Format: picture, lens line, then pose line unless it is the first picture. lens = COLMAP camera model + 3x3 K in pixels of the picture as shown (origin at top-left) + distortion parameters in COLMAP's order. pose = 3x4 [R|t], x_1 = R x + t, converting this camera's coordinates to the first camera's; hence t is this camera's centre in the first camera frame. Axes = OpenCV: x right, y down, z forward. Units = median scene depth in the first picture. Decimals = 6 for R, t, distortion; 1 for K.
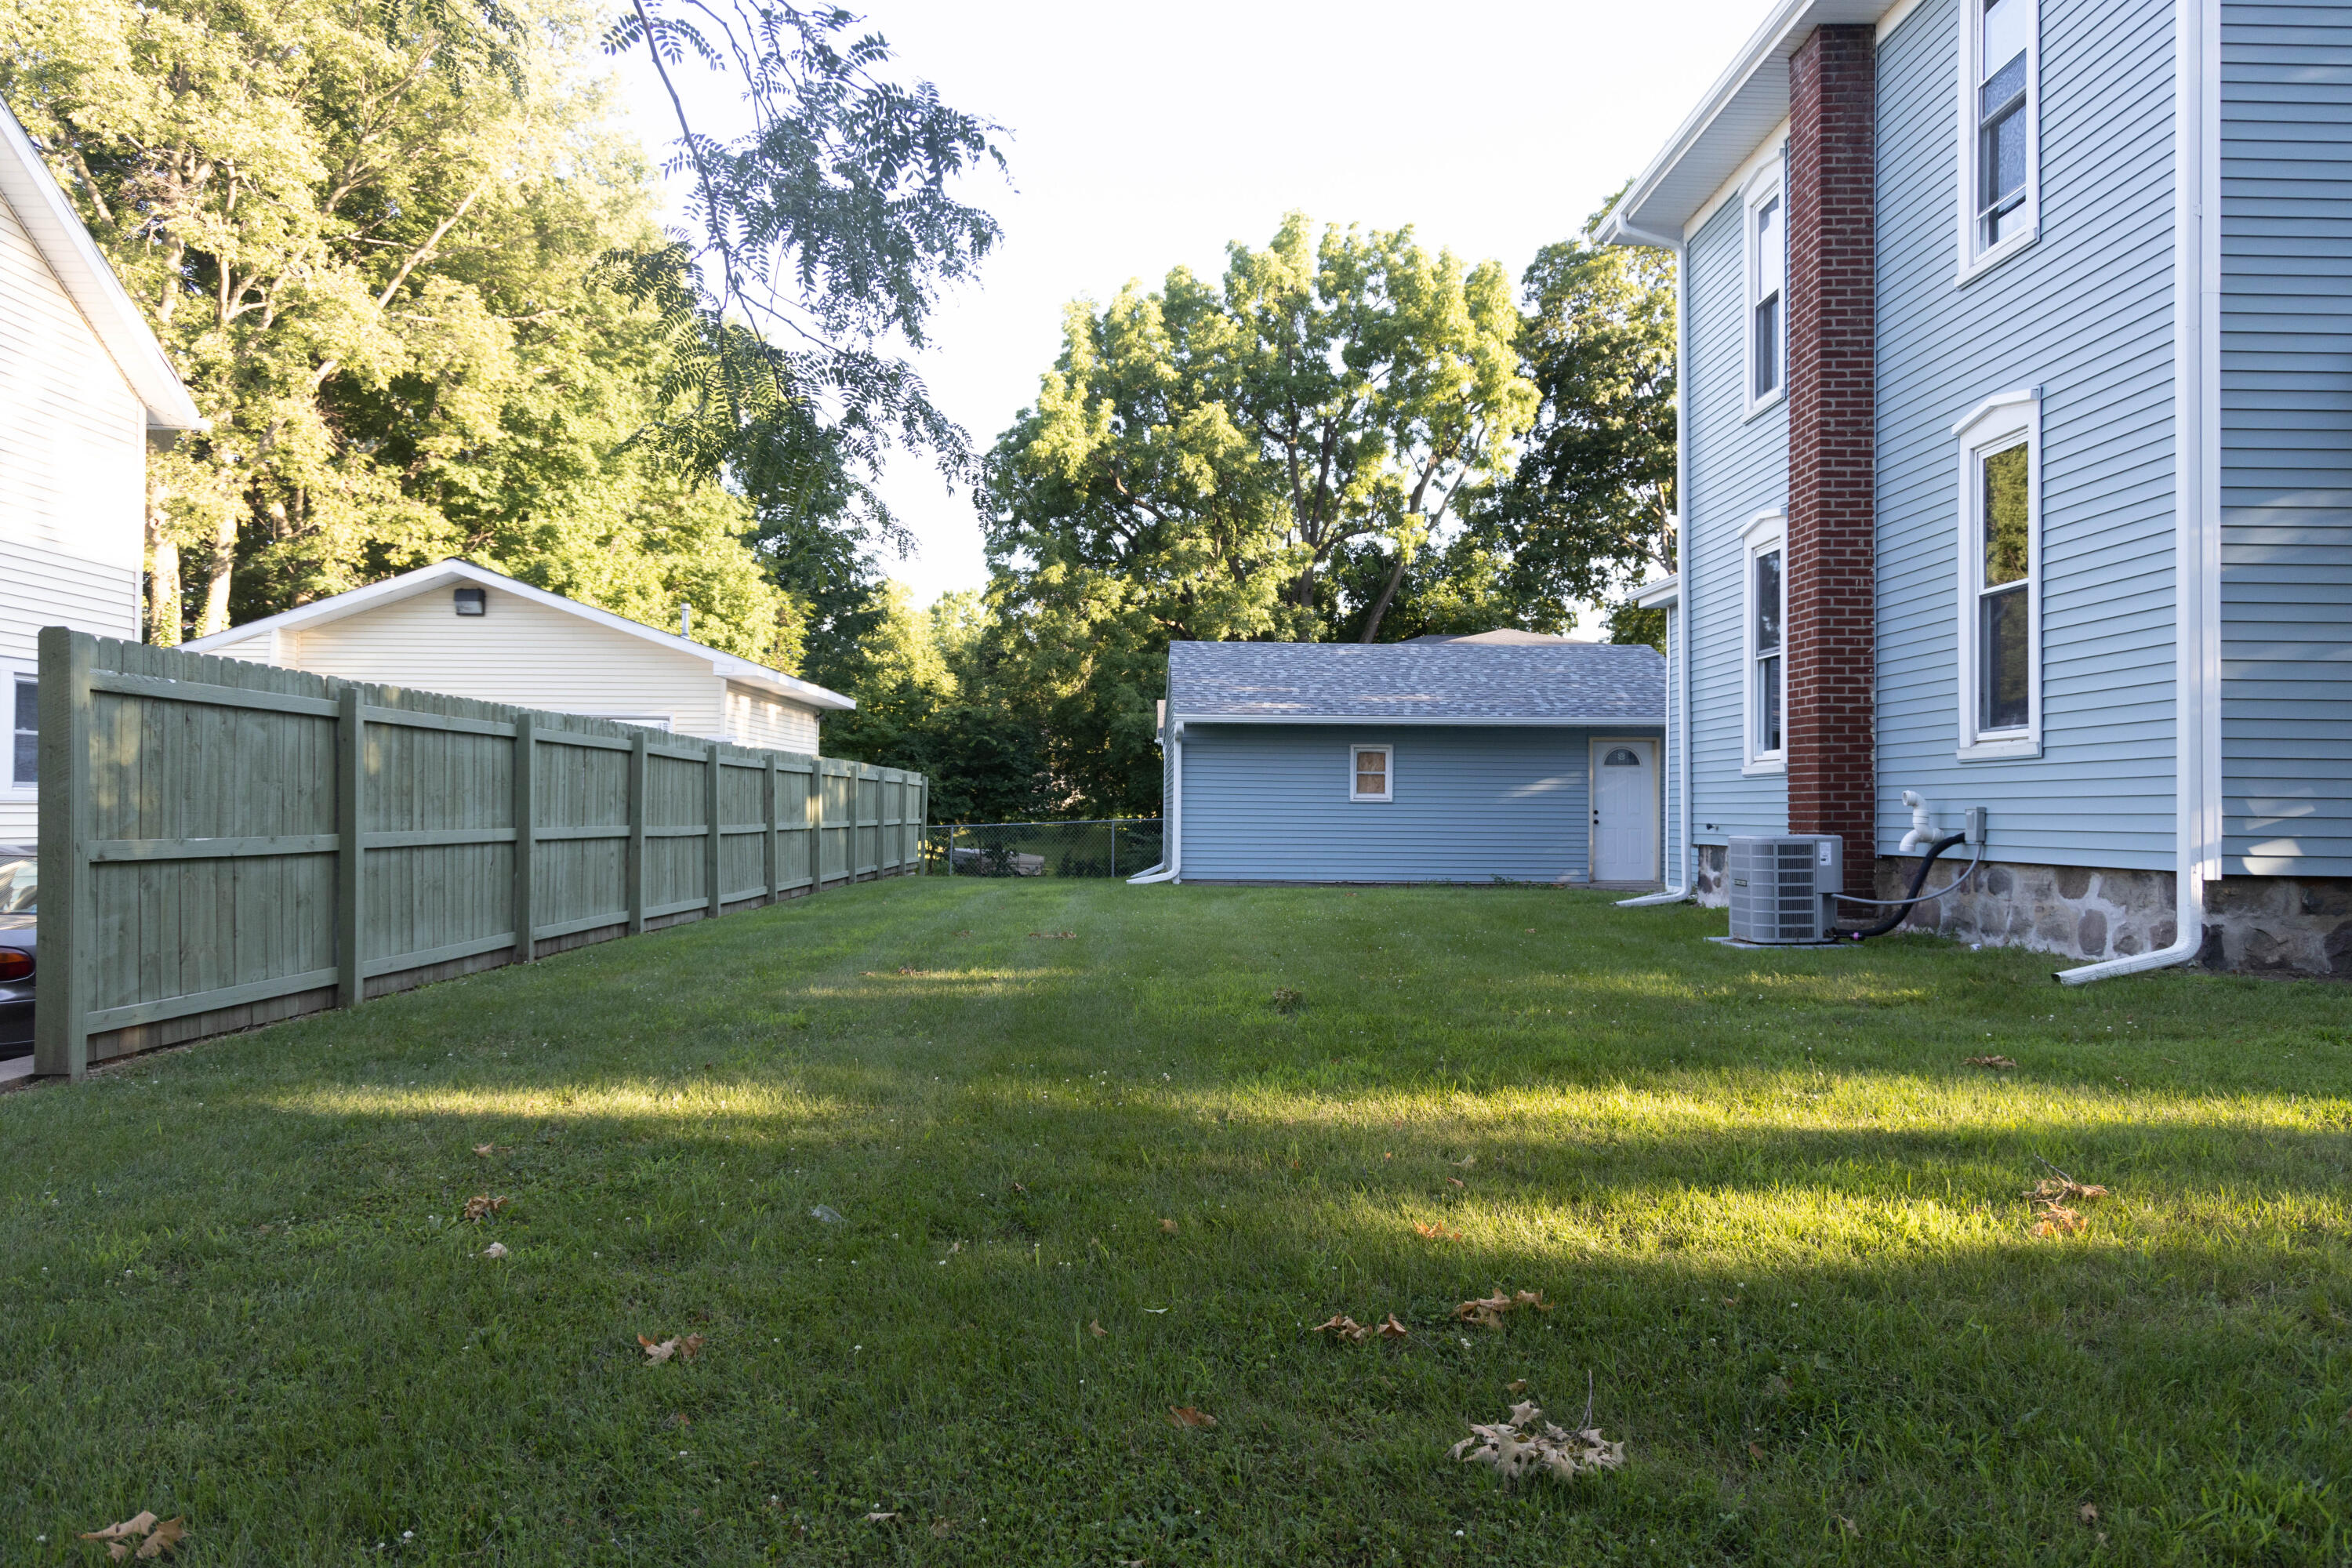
lens RADIAL K [[1591.4, 0, 1156.9], [0, 1591.4, 799.4], [0, 0, 1]] dist [0.008759, -0.005183]
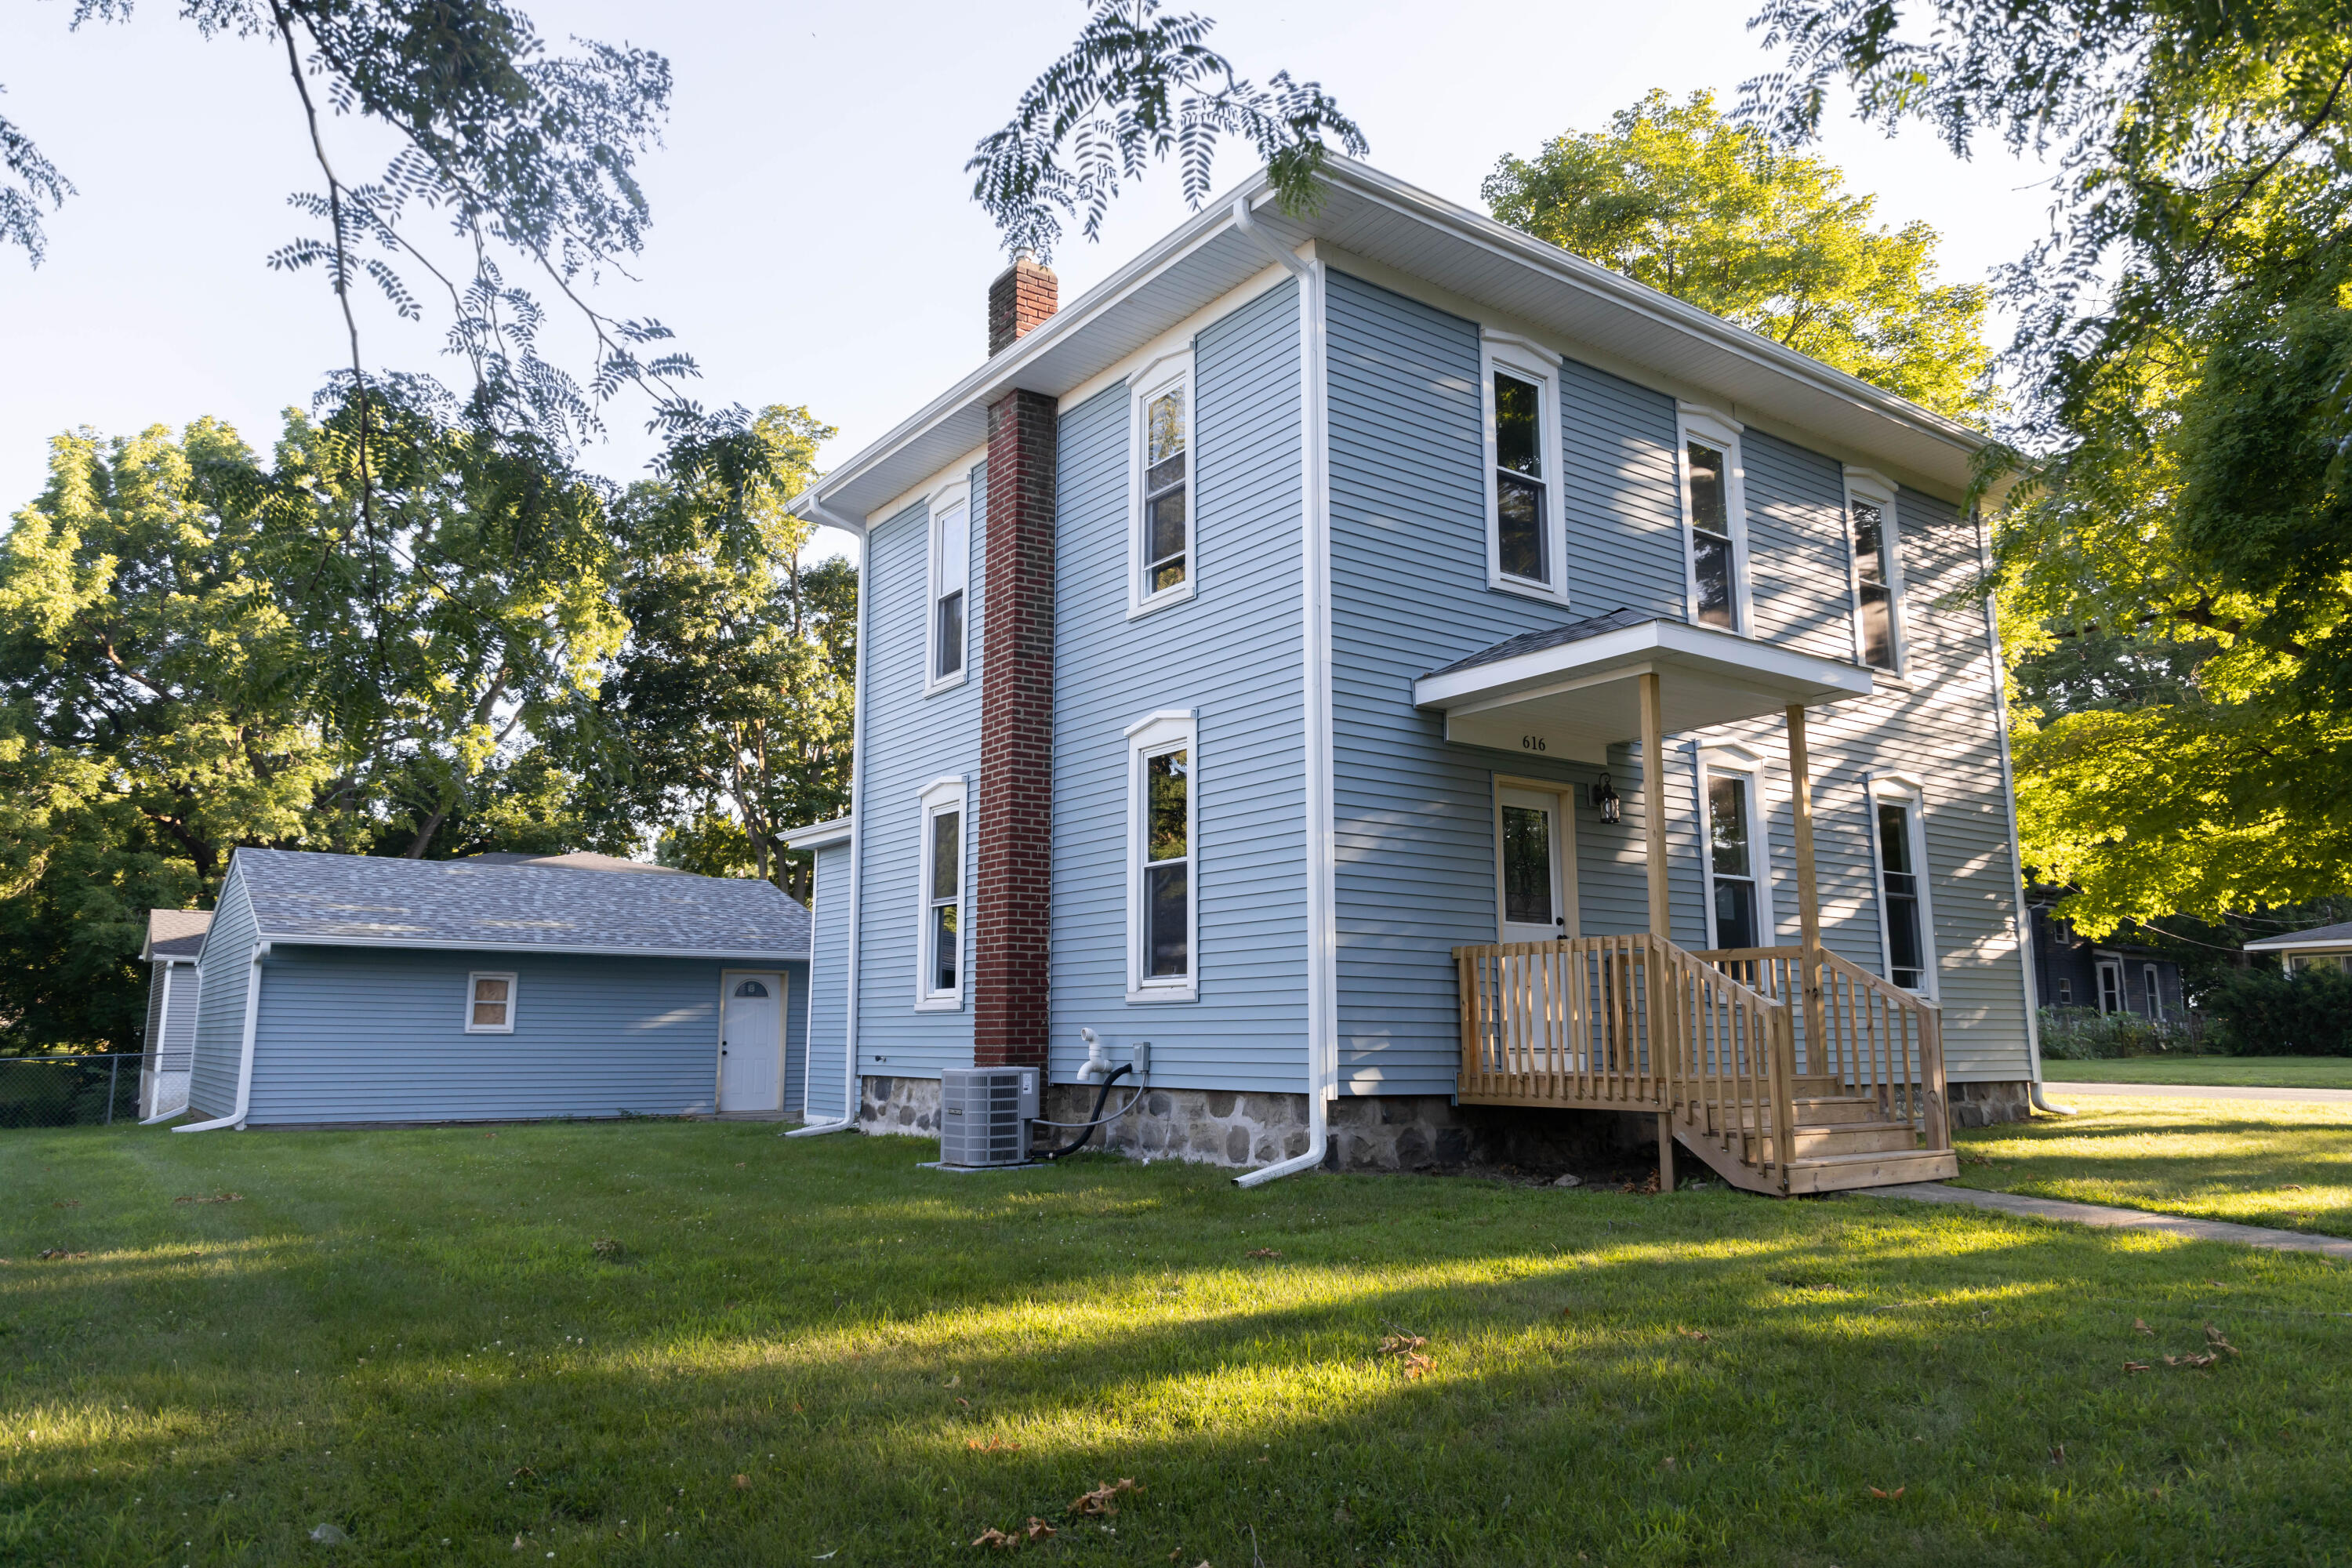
lens RADIAL K [[1591.4, 0, 1155.8], [0, 1591.4, 792.5], [0, 0, 1]] dist [0.008759, -0.005183]
pose [[0.825947, 0.081815, 0.557780, -0.129466], [-0.000756, 0.989573, -0.144030, -0.006750], [-0.563747, 0.118540, 0.817397, -0.010186]]
